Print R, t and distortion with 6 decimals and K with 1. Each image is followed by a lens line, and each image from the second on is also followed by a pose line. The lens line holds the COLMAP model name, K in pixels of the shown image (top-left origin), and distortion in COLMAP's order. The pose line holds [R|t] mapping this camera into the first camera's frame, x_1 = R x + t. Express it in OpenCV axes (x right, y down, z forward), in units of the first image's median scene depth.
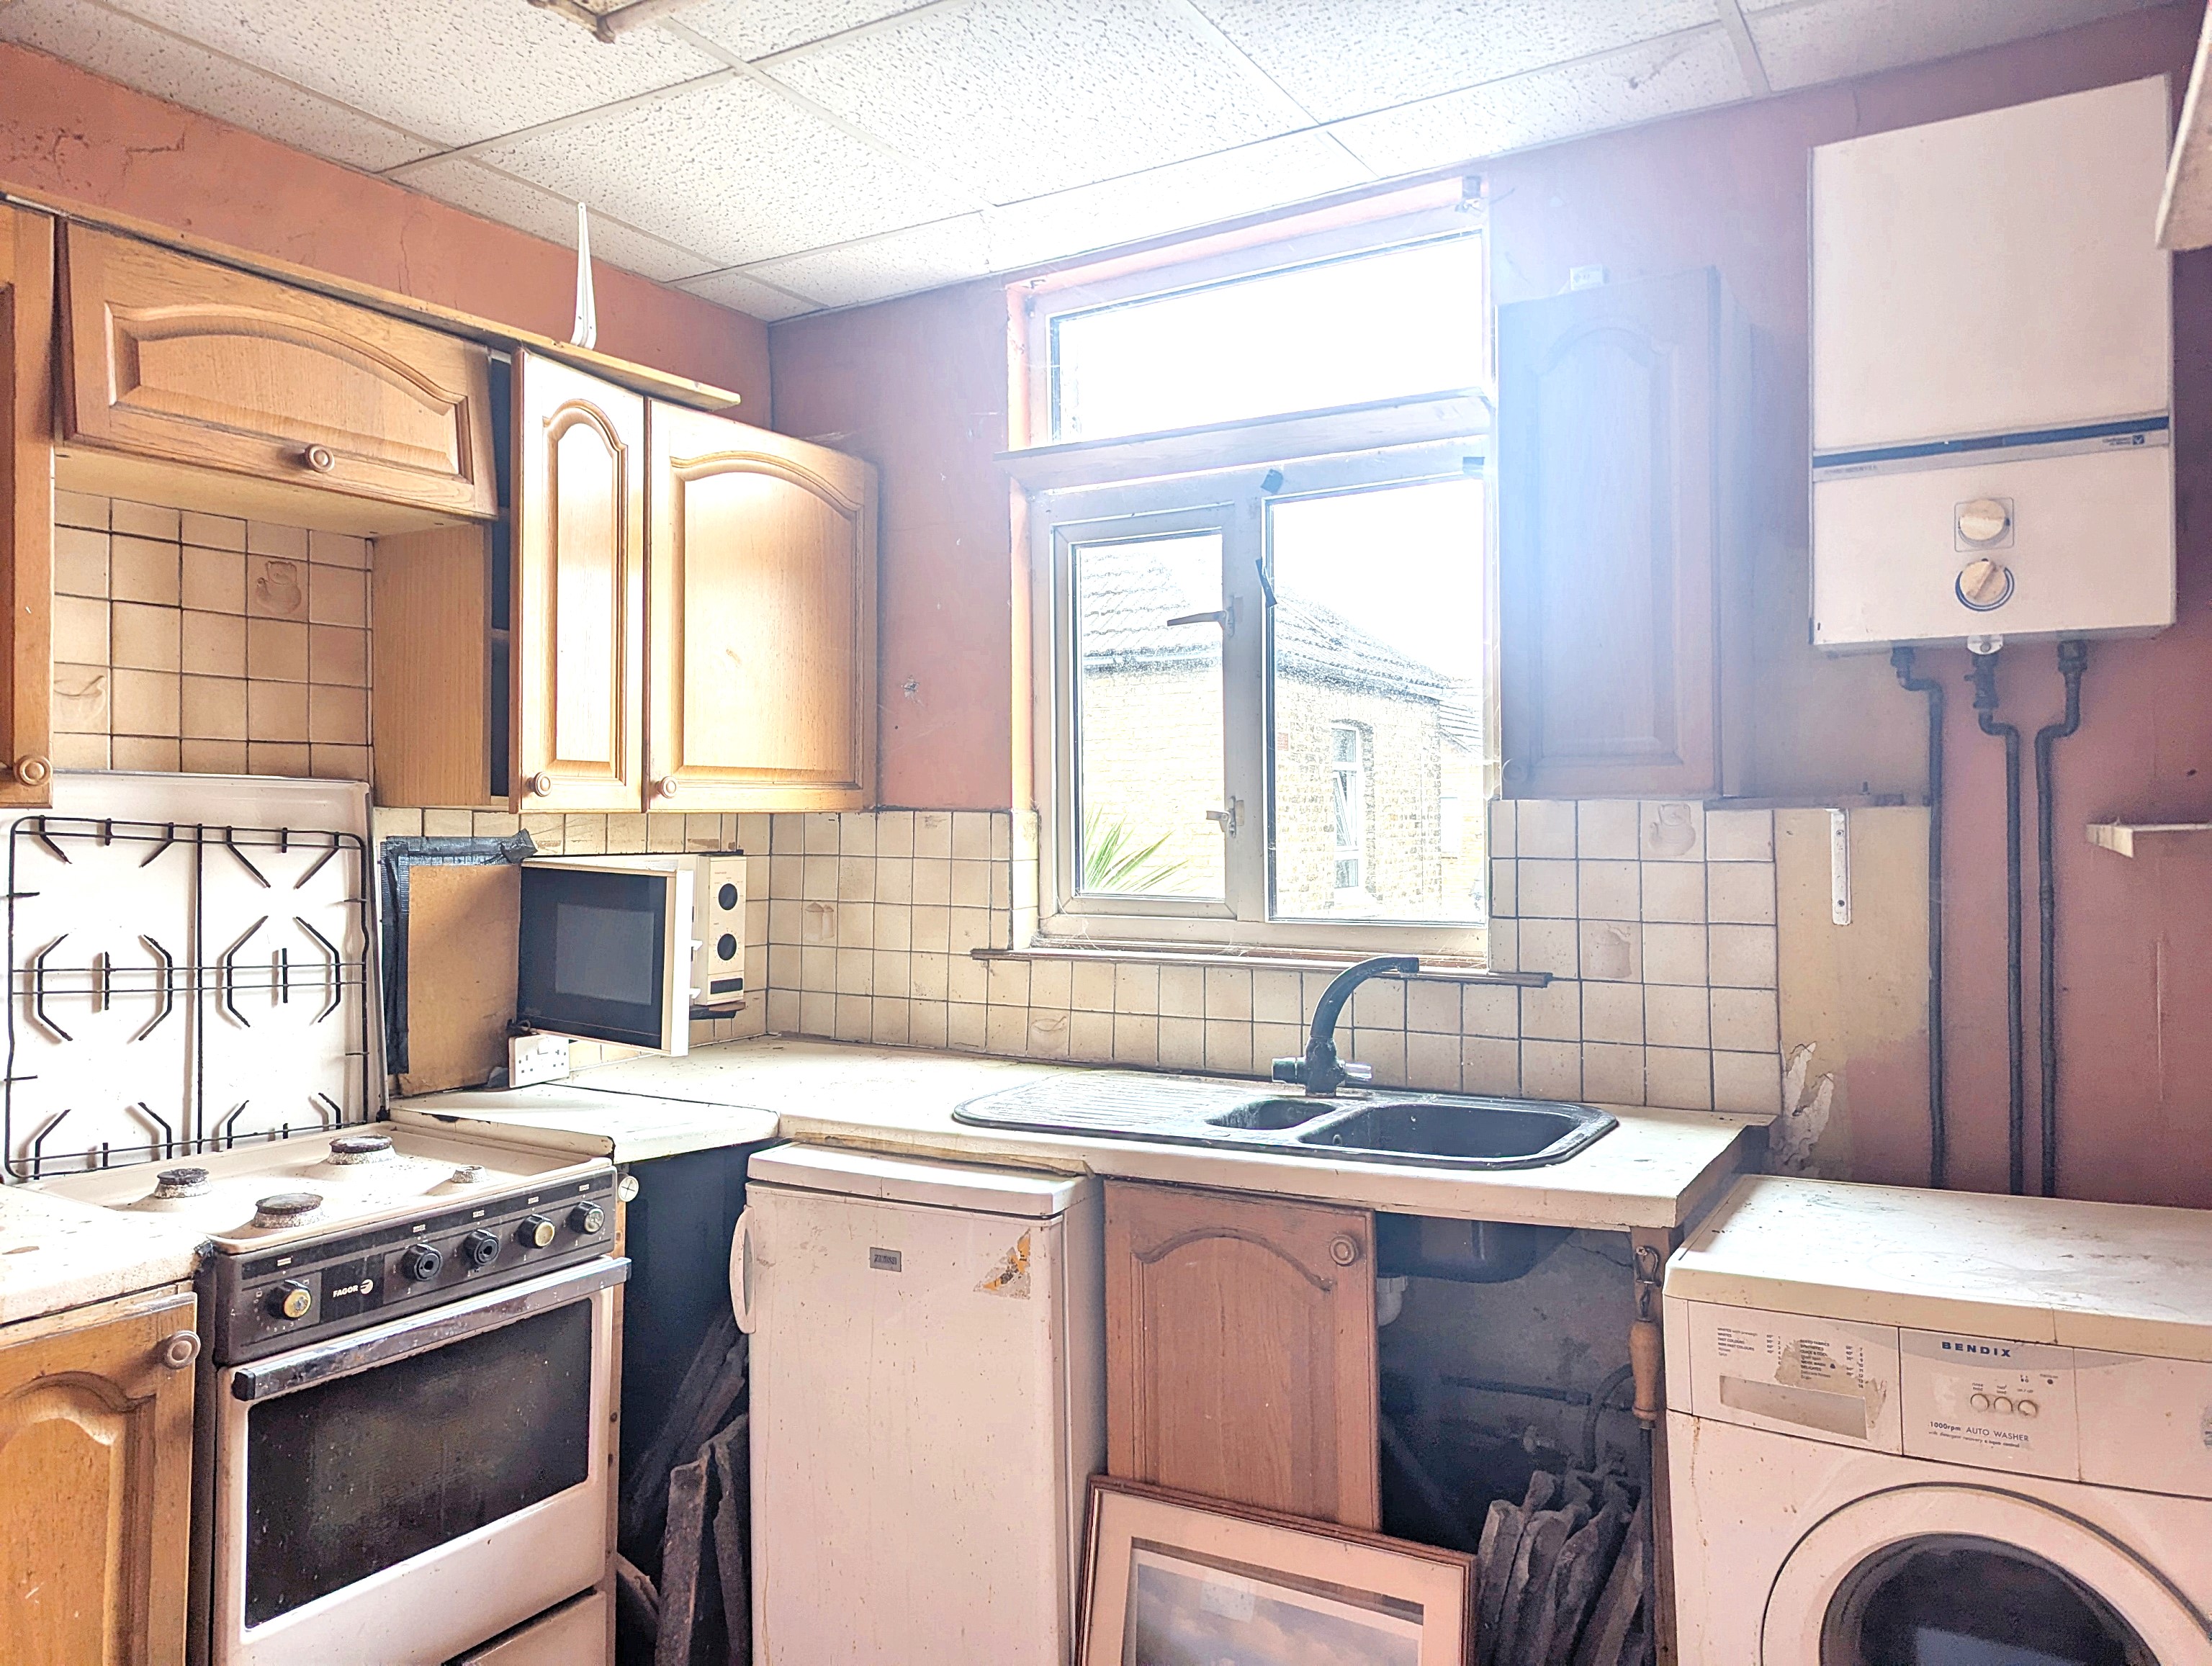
lens RADIAL K [[1546.5, 0, 1101.2], [0, 1546.5, 830.5], [0, 0, 1]] dist [0.066956, 0.002399]
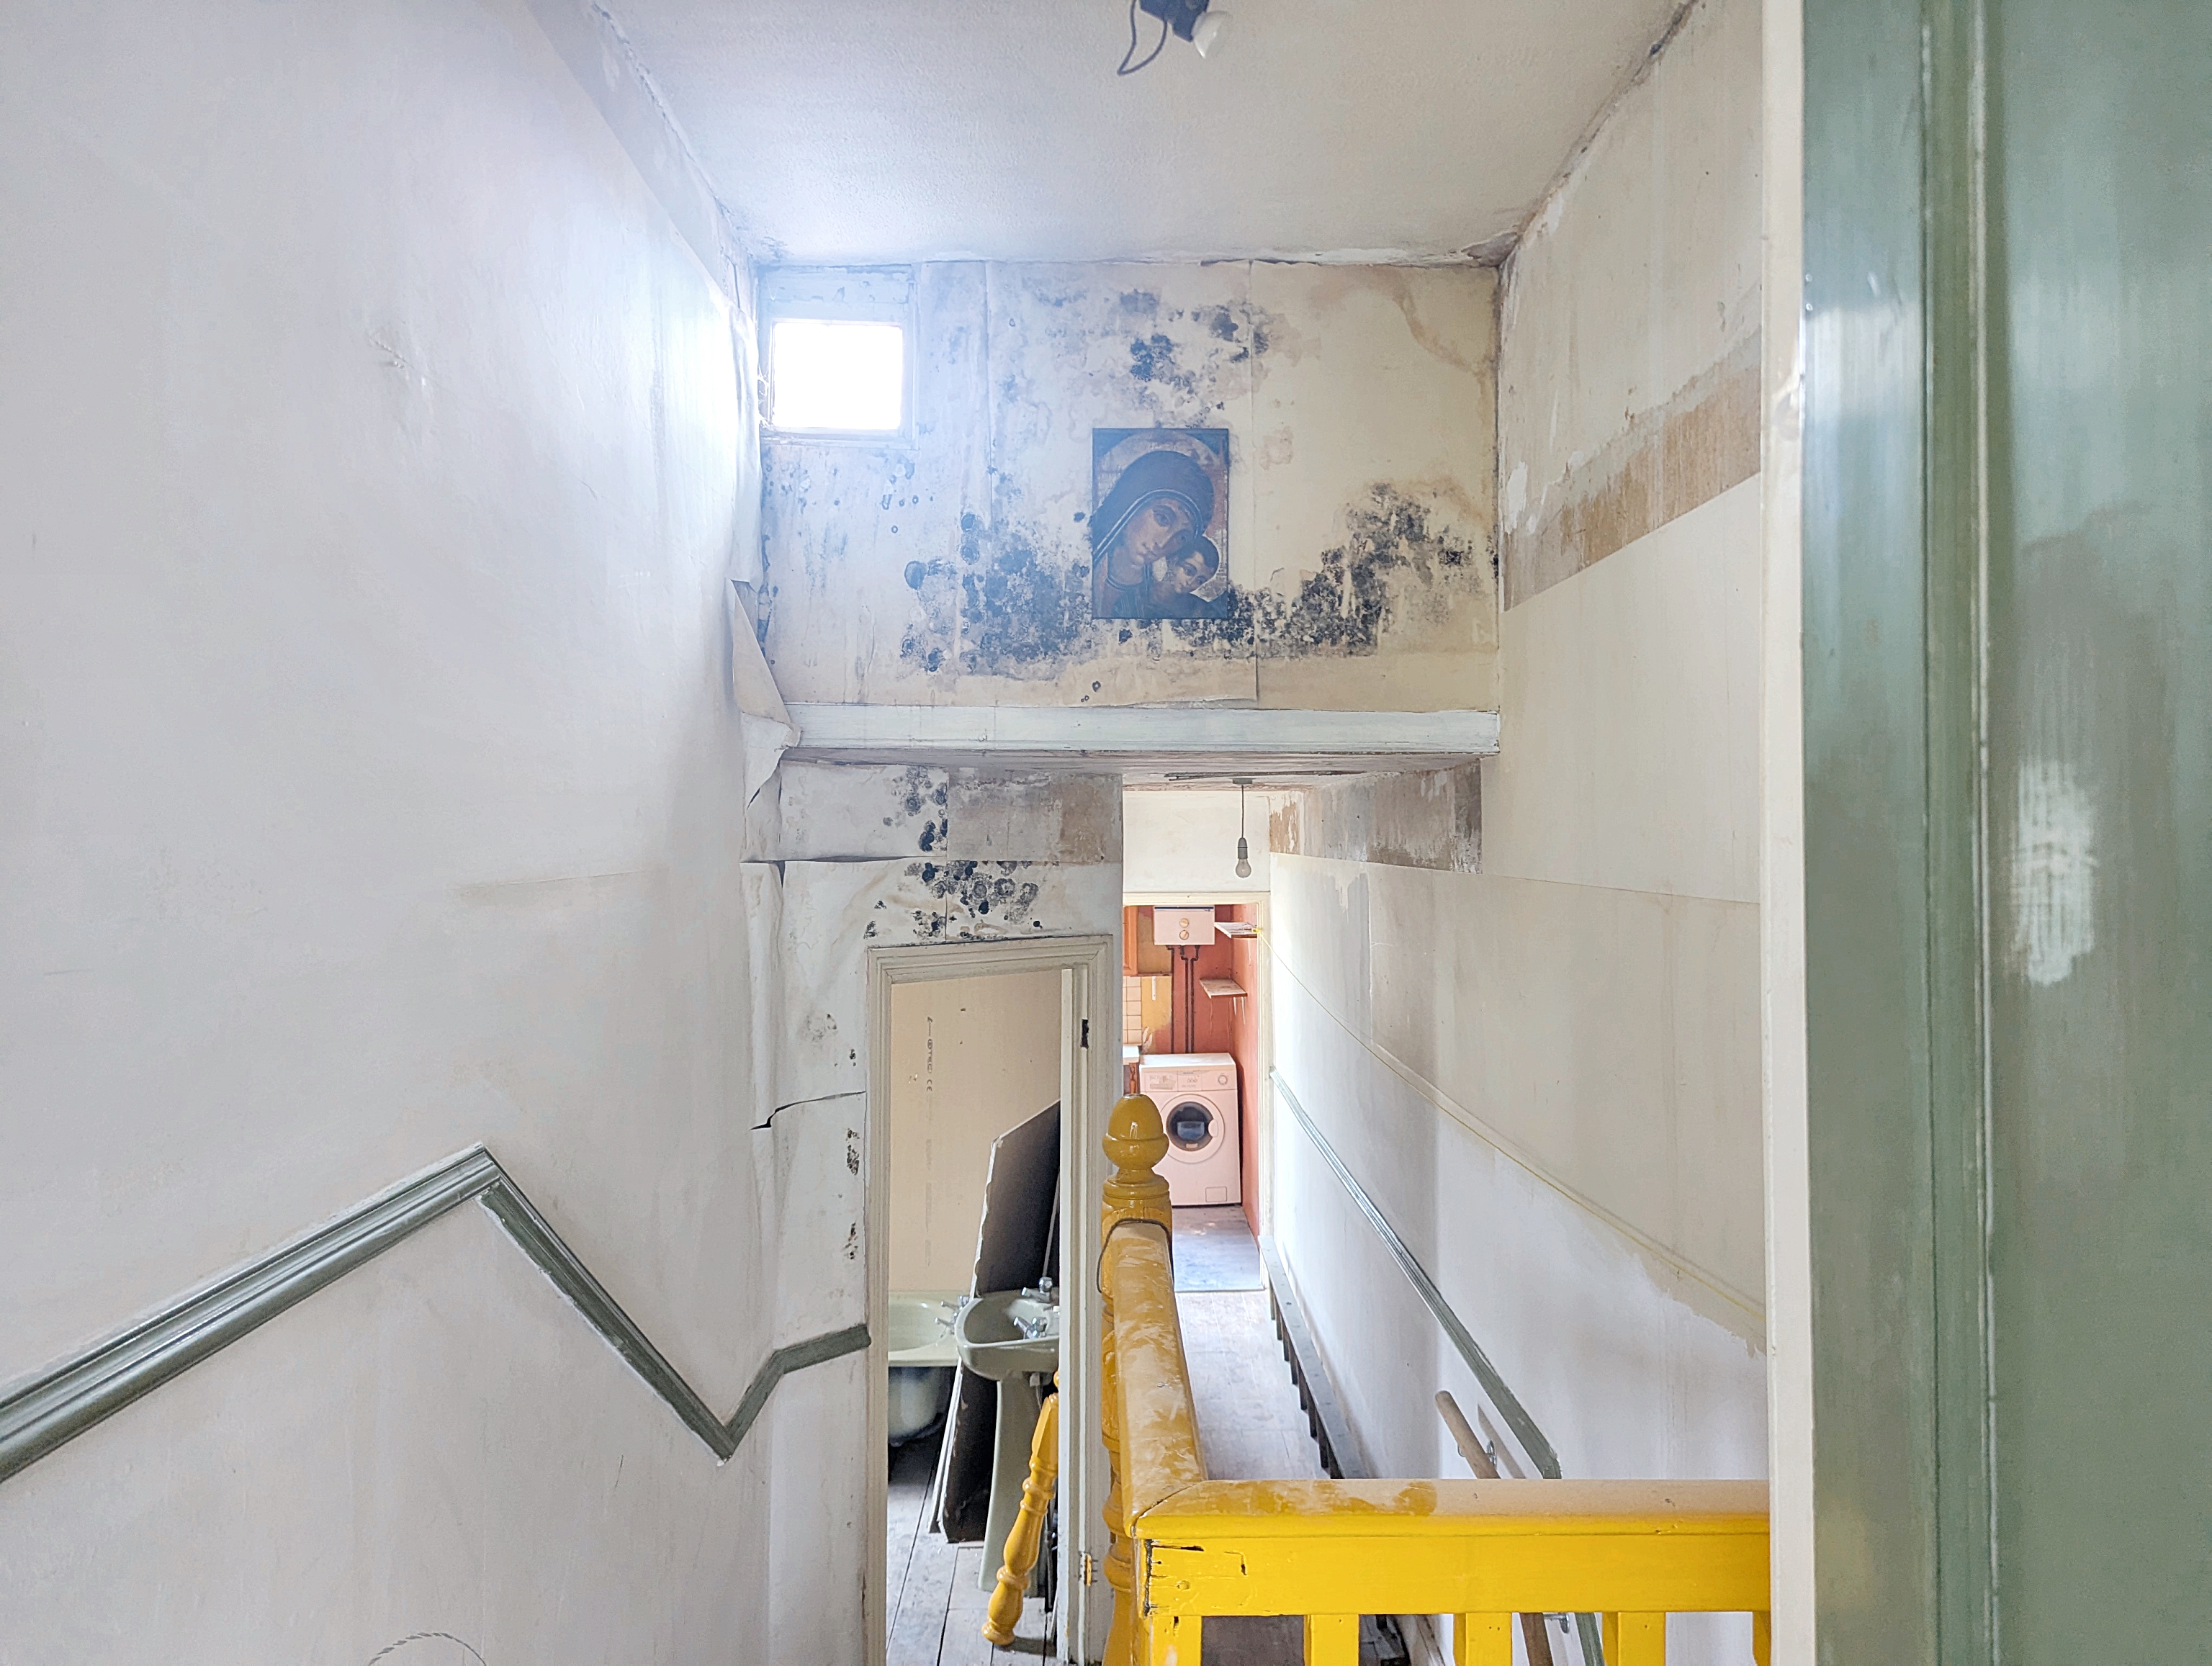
lens RADIAL K [[1546.5, 0, 1106.5], [0, 1546.5, 836.0], [0, 0, 1]] dist [0.066956, 0.002399]
pose [[0.858729, 0.003074, 0.512421, -2.145213], [0.002877, 0.999937, -0.010820, -0.403751], [-0.512422, 0.010765, 0.858666, -3.067585]]
